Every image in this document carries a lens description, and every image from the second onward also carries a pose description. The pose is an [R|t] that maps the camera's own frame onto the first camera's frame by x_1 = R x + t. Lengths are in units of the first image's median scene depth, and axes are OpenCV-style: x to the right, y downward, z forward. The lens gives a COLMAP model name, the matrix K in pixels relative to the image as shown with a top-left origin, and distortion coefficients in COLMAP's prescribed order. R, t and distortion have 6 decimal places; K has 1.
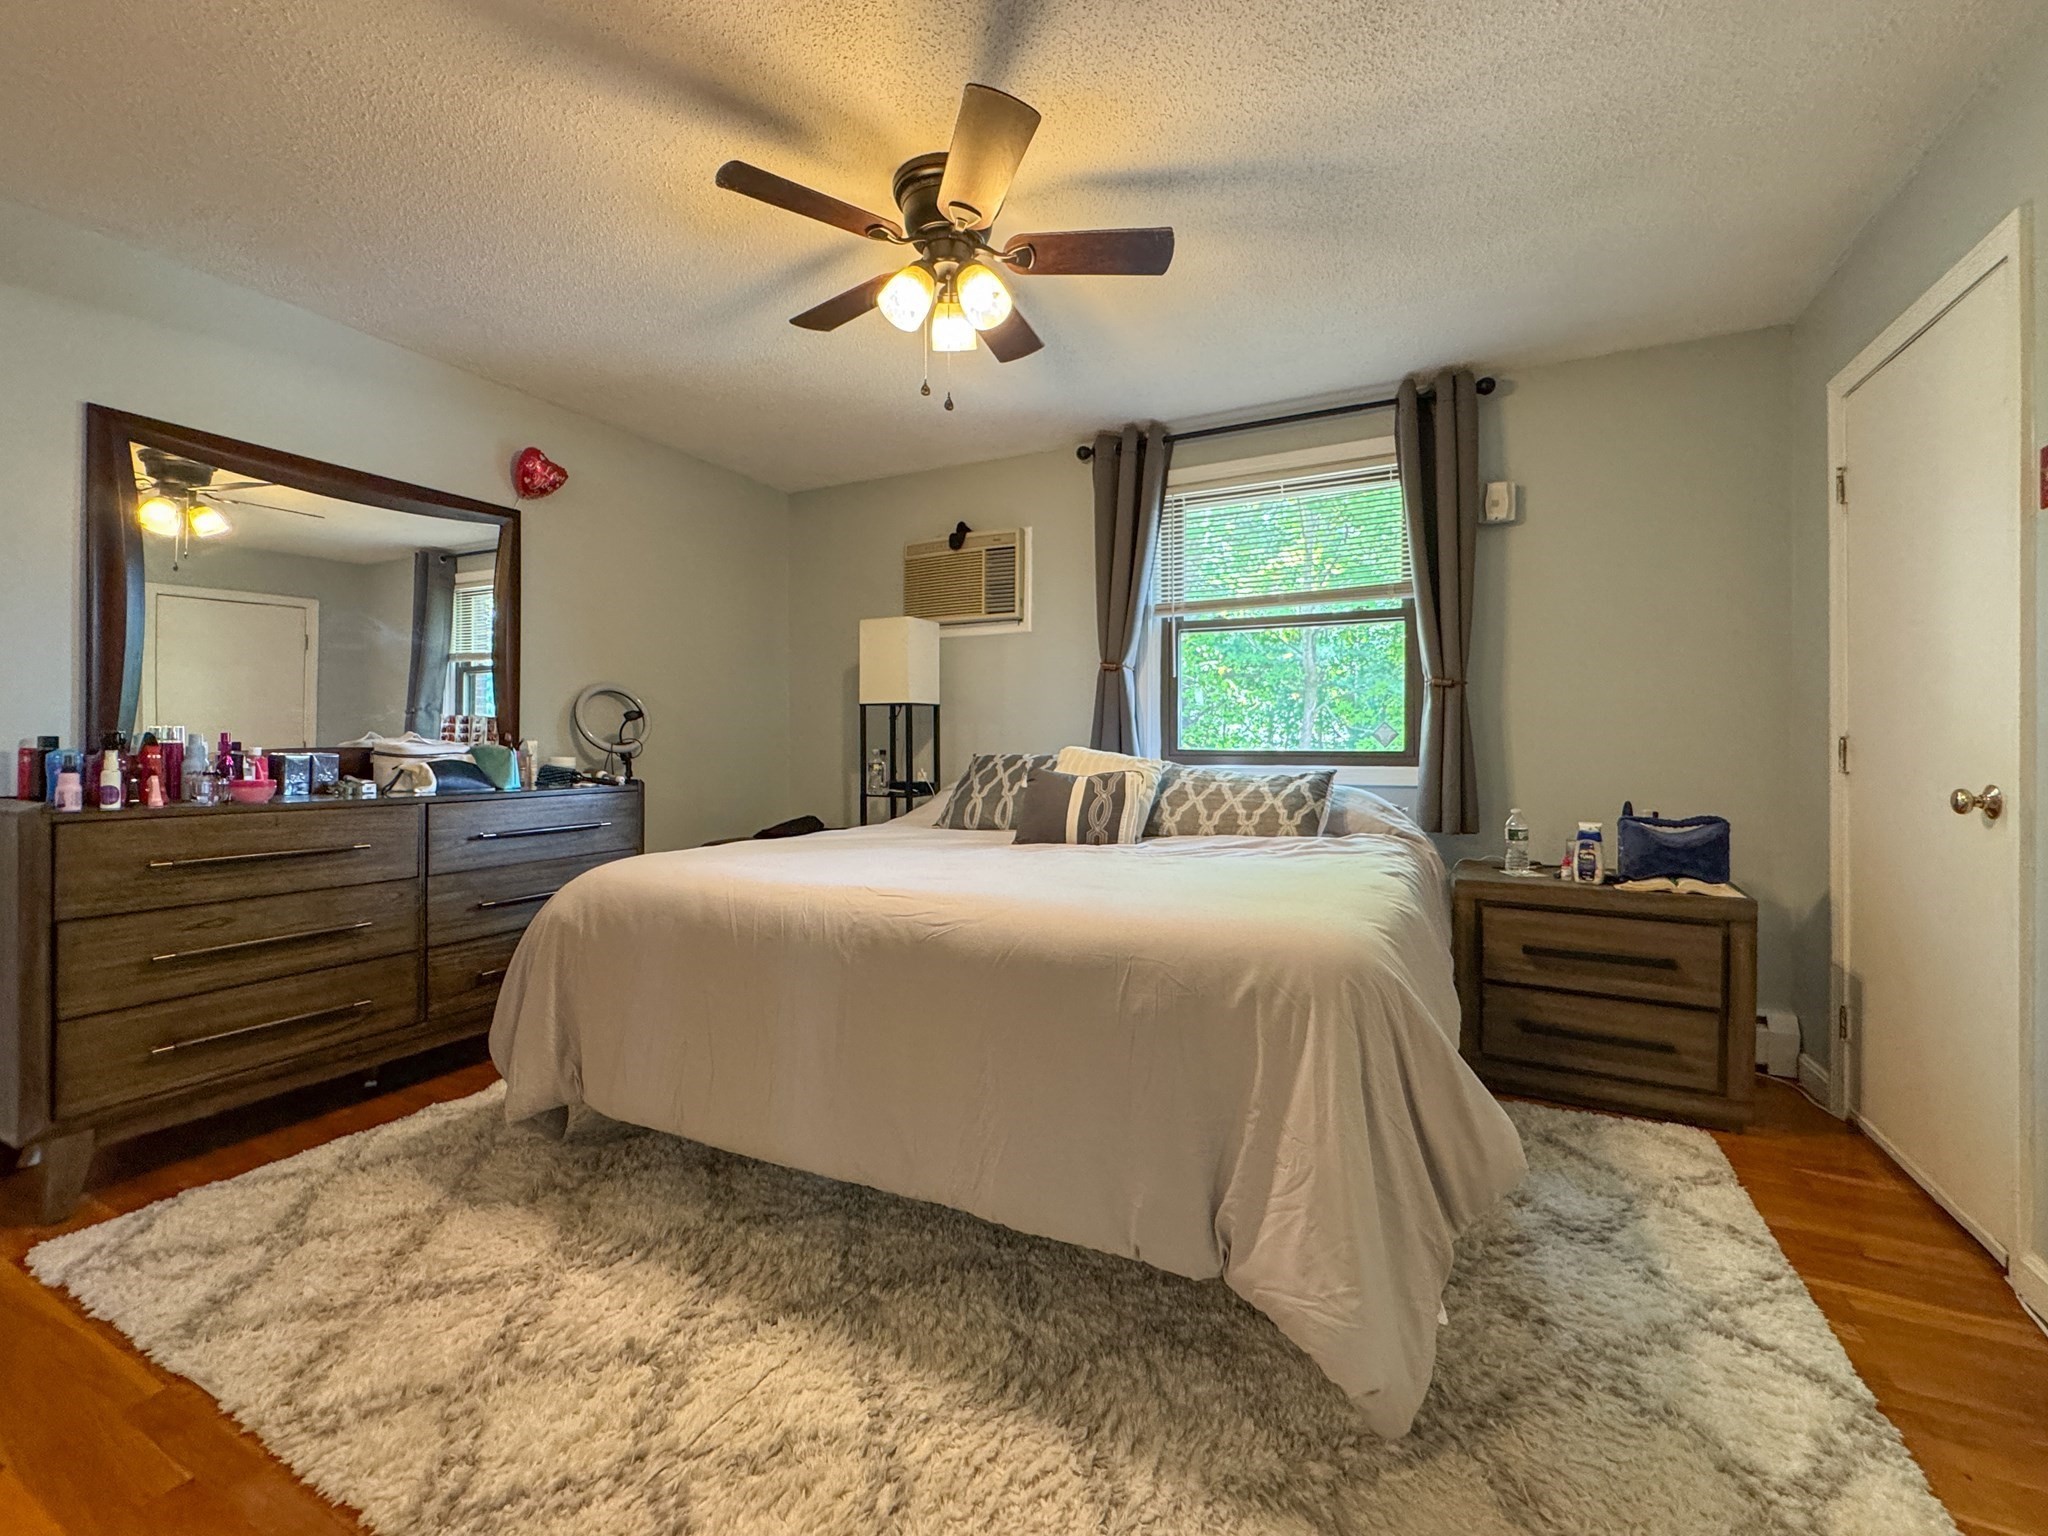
lens RADIAL K [[847.3, 0, 1003.6], [0, 847.3, 740.0], [0, 0, 1]] dist [0.000228, 0.000451]
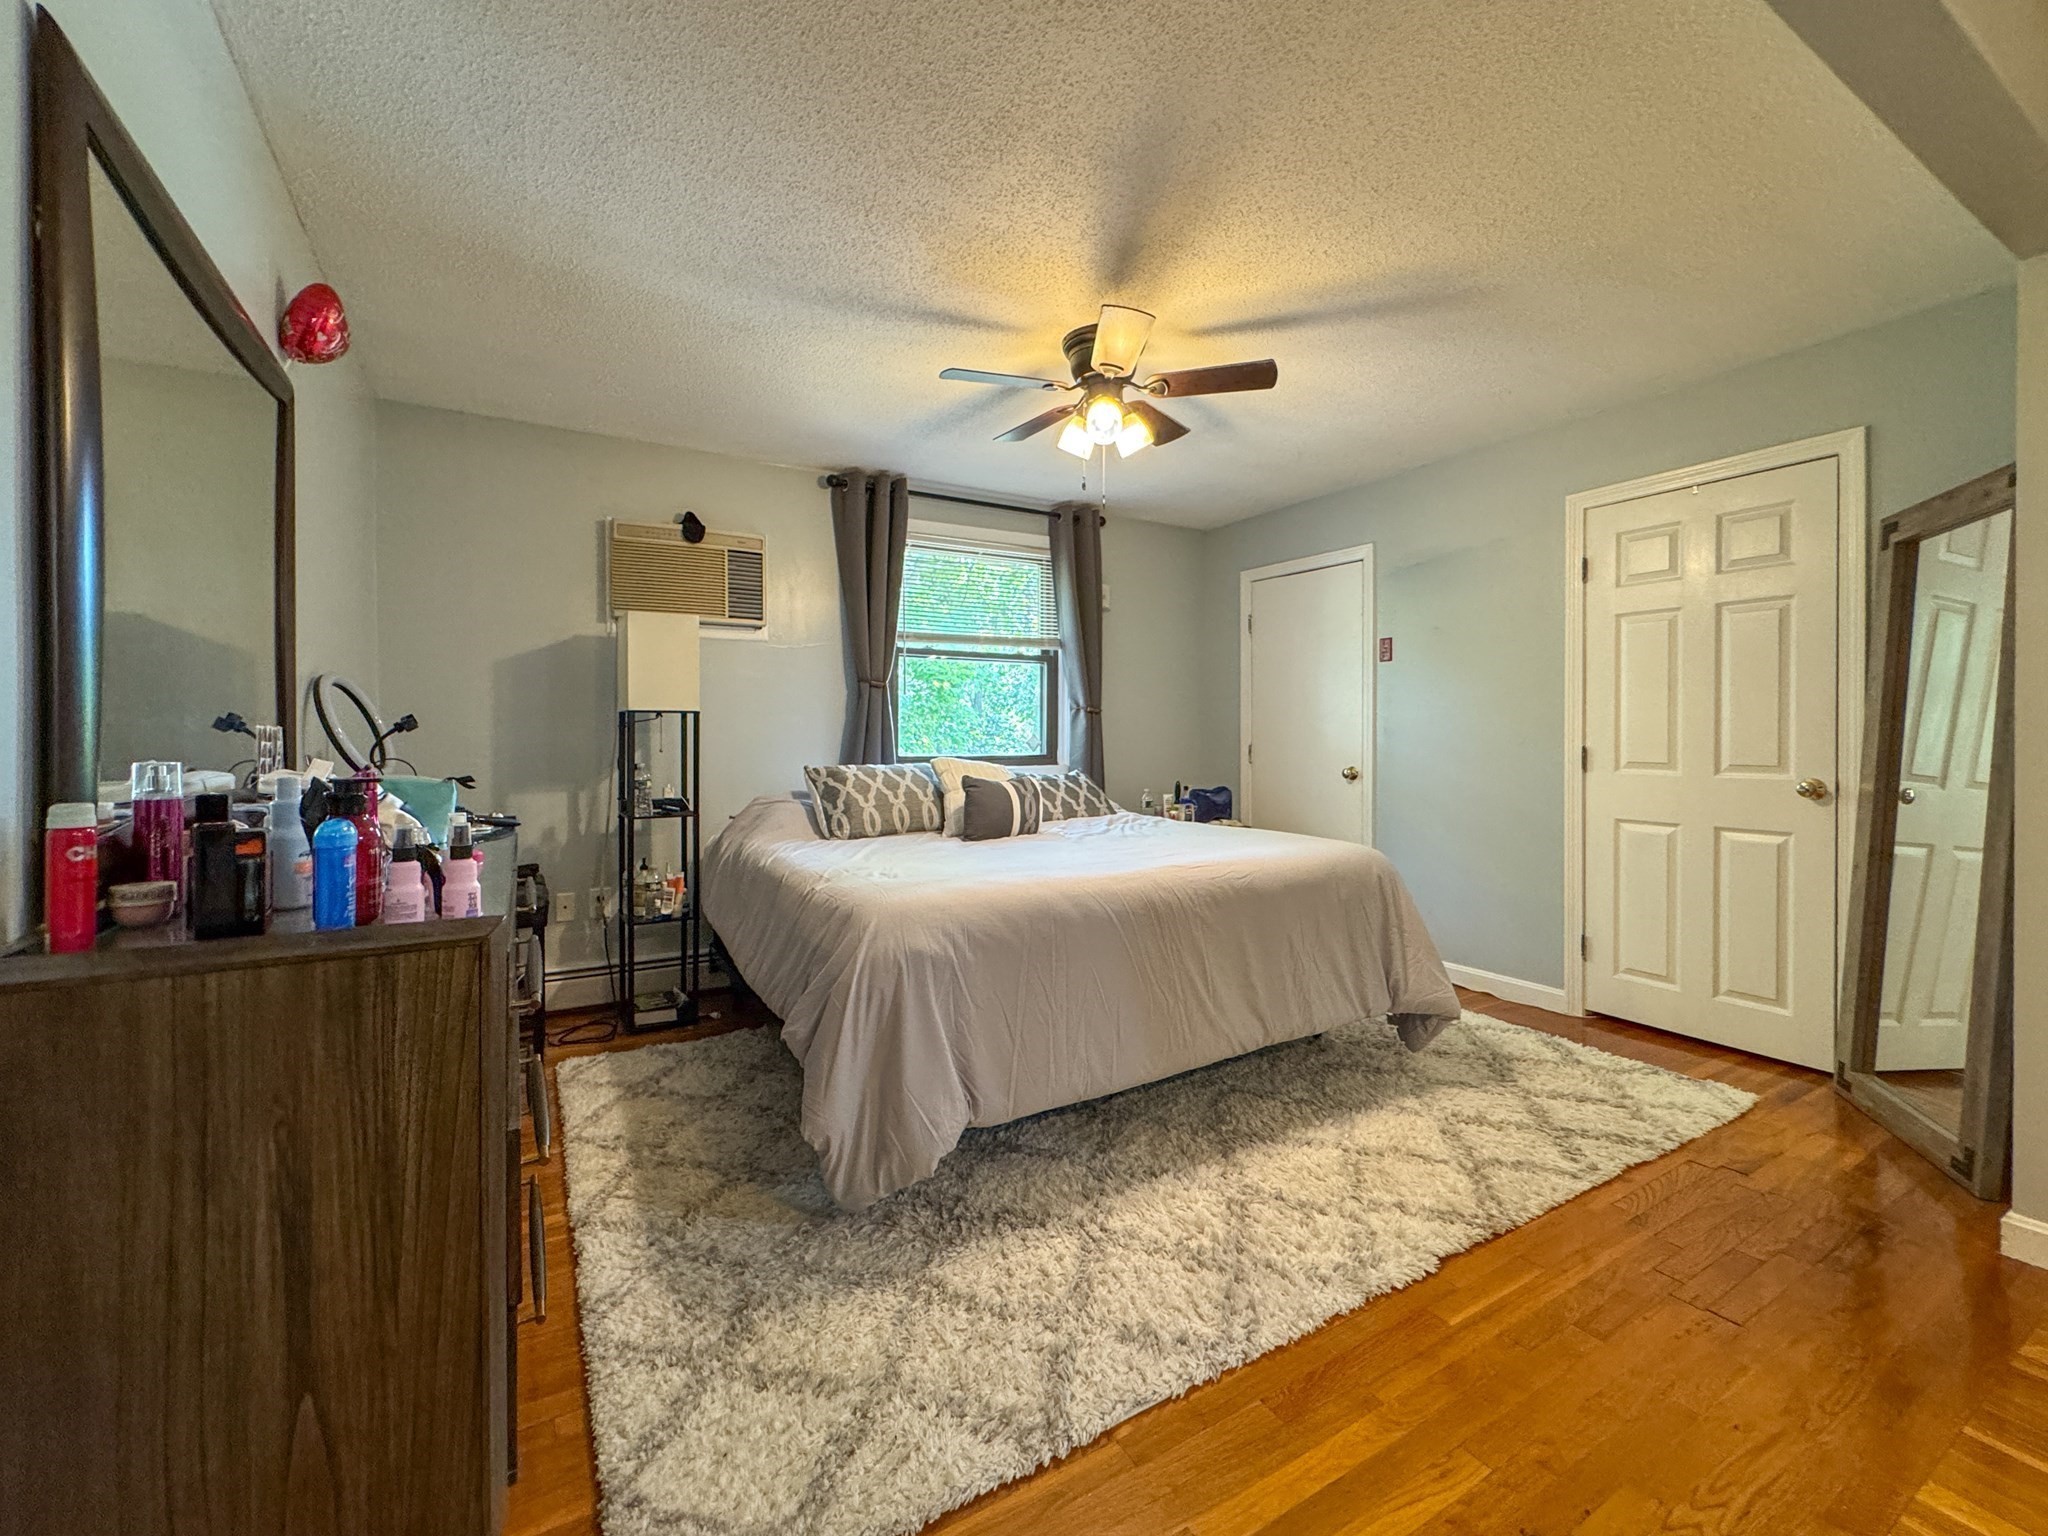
lens RADIAL K [[847.3, 0, 1036.5], [0, 847.3, 754.9], [0, 0, 1]] dist [0.000228, 0.000451]
pose [[0.537112, -0.022780, 0.843203, -0.776835], [-0.001429, 0.999609, 0.027915, -0.027144], [-0.843510, -0.016199, 0.536869, 0.236113]]
